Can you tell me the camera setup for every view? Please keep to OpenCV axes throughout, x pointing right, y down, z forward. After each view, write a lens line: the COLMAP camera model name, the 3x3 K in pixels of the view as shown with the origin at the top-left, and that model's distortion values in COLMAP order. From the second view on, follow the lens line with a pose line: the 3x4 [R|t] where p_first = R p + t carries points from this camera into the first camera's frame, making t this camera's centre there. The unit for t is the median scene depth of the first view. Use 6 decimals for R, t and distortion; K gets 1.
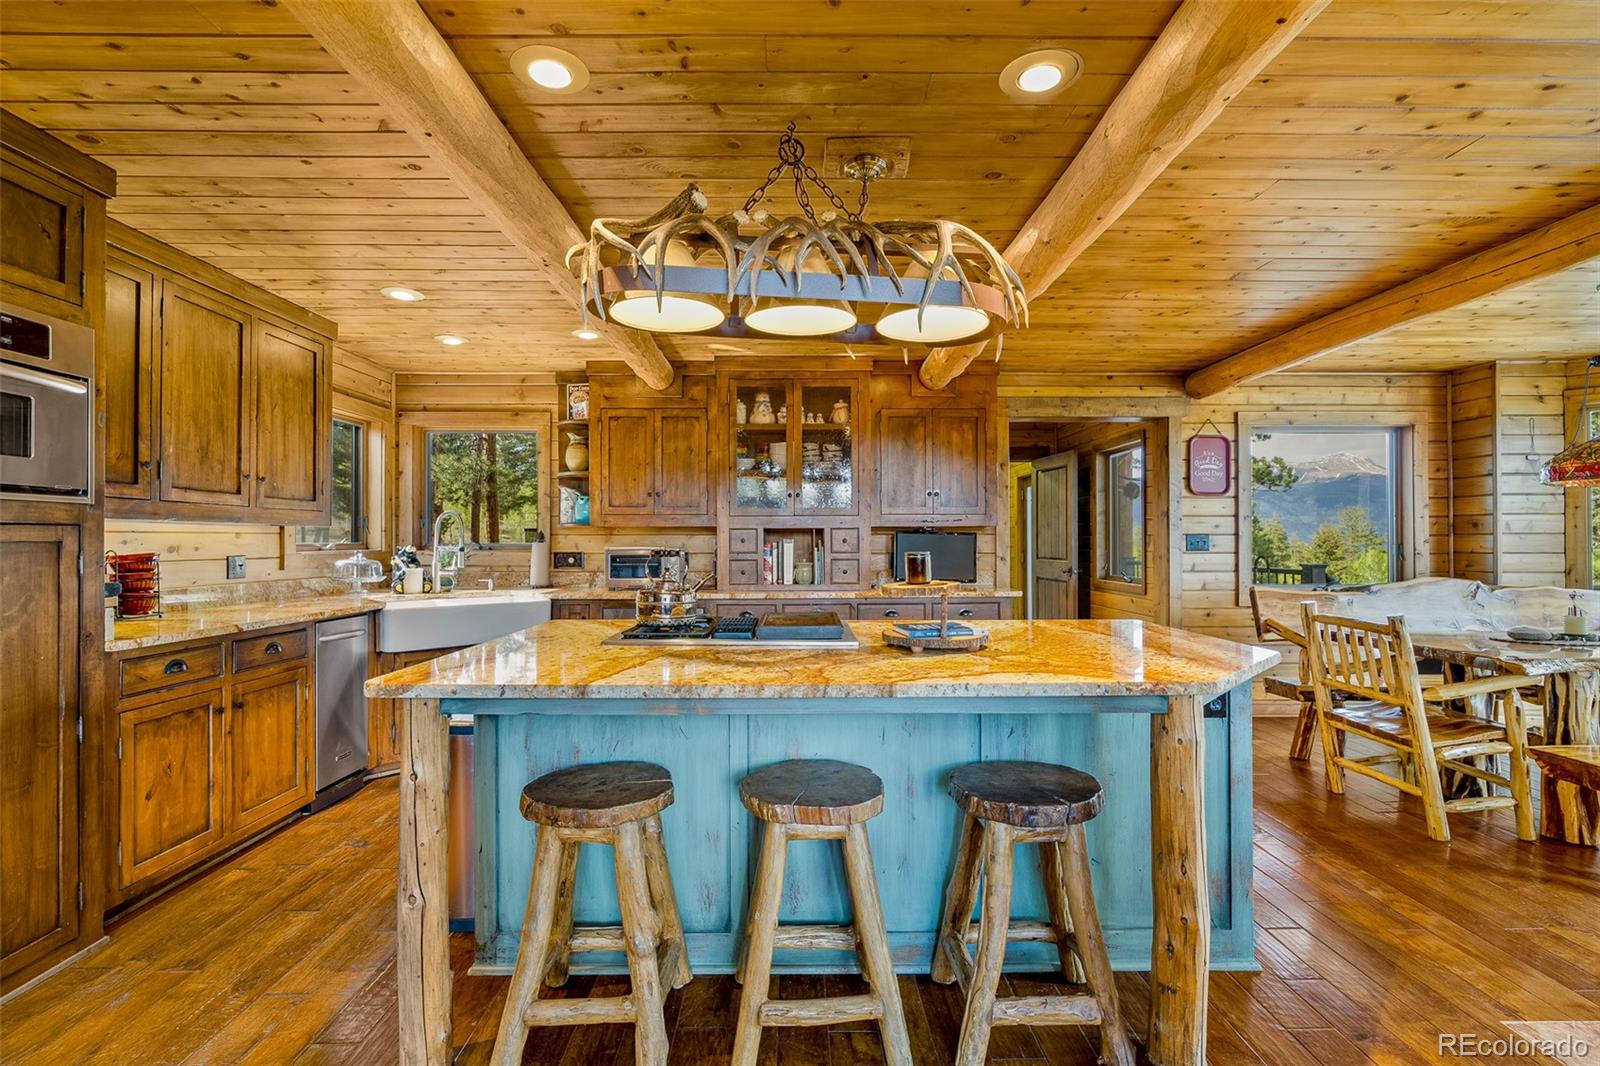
lens RADIAL K [[728.1, 0, 800.0], [0, 728.1, 535.9], [0, 0, 1]] dist [-0.003761, 0.001037]
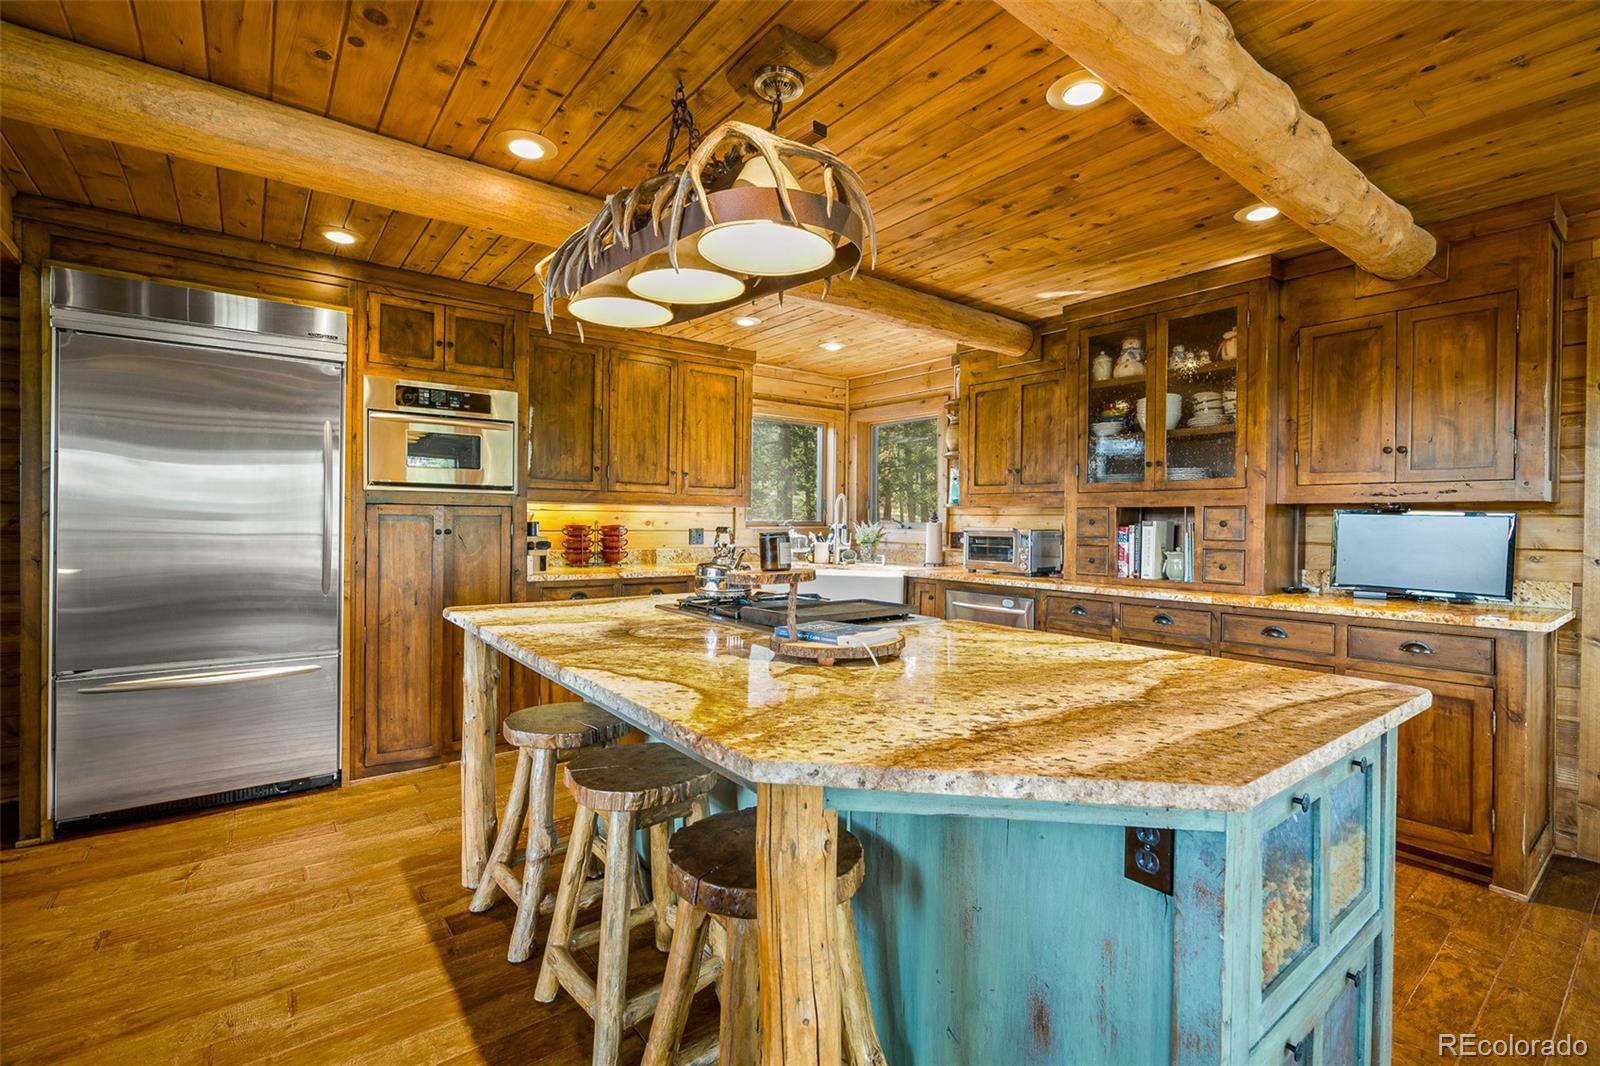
lens RADIAL K [[717.4, 0, 798.8], [0, 717.4, 521.7], [0, 0, 1]] dist [-0.009005, 0.000627]
pose [[0.602017, 0.009855, -0.798422, 0.460033], [-0.006711, 0.999951, 0.007282, 0.002558], [0.798455, 0.000975, 0.602054, 0.302629]]
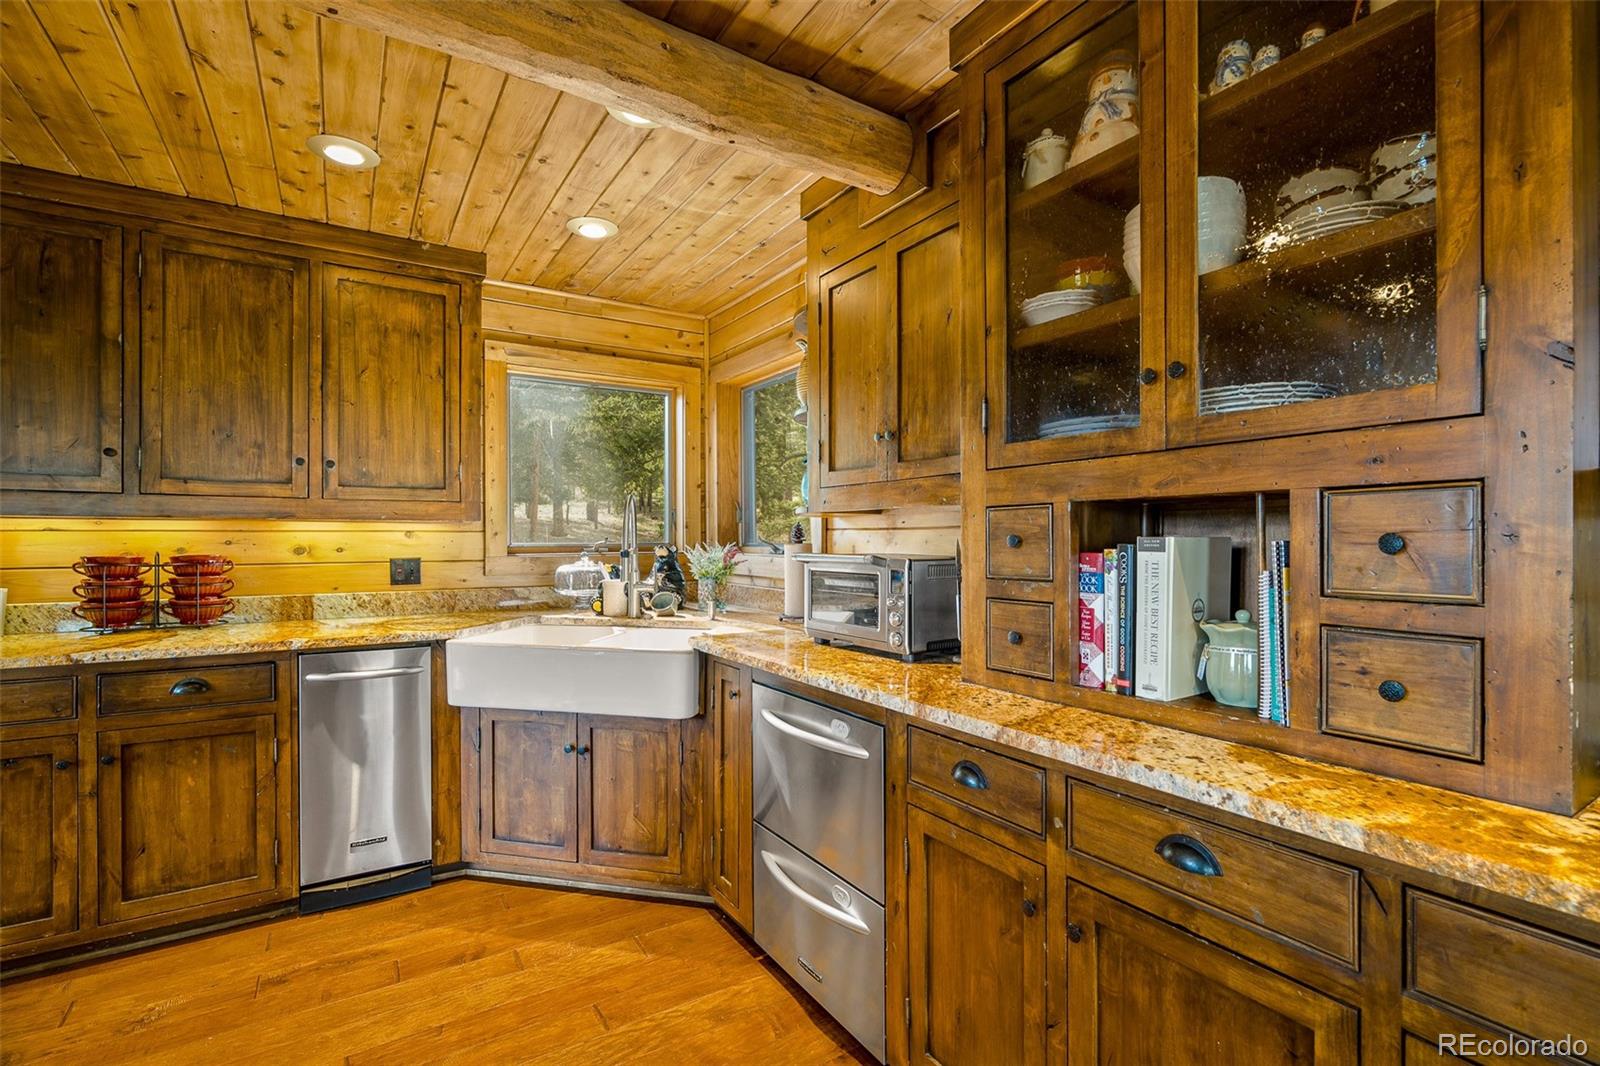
lens RADIAL K [[723.4, 0, 798.6], [0, 723.4, 536.8], [0, 0, 1]] dist [-0.010655, 0.004838]
pose [[0.526392, -0.001902, -0.850240, 0.182951], [0.006436, 0.999978, 0.001748, 0.003818], [0.850218, -0.006392, 0.526392, 0.922917]]
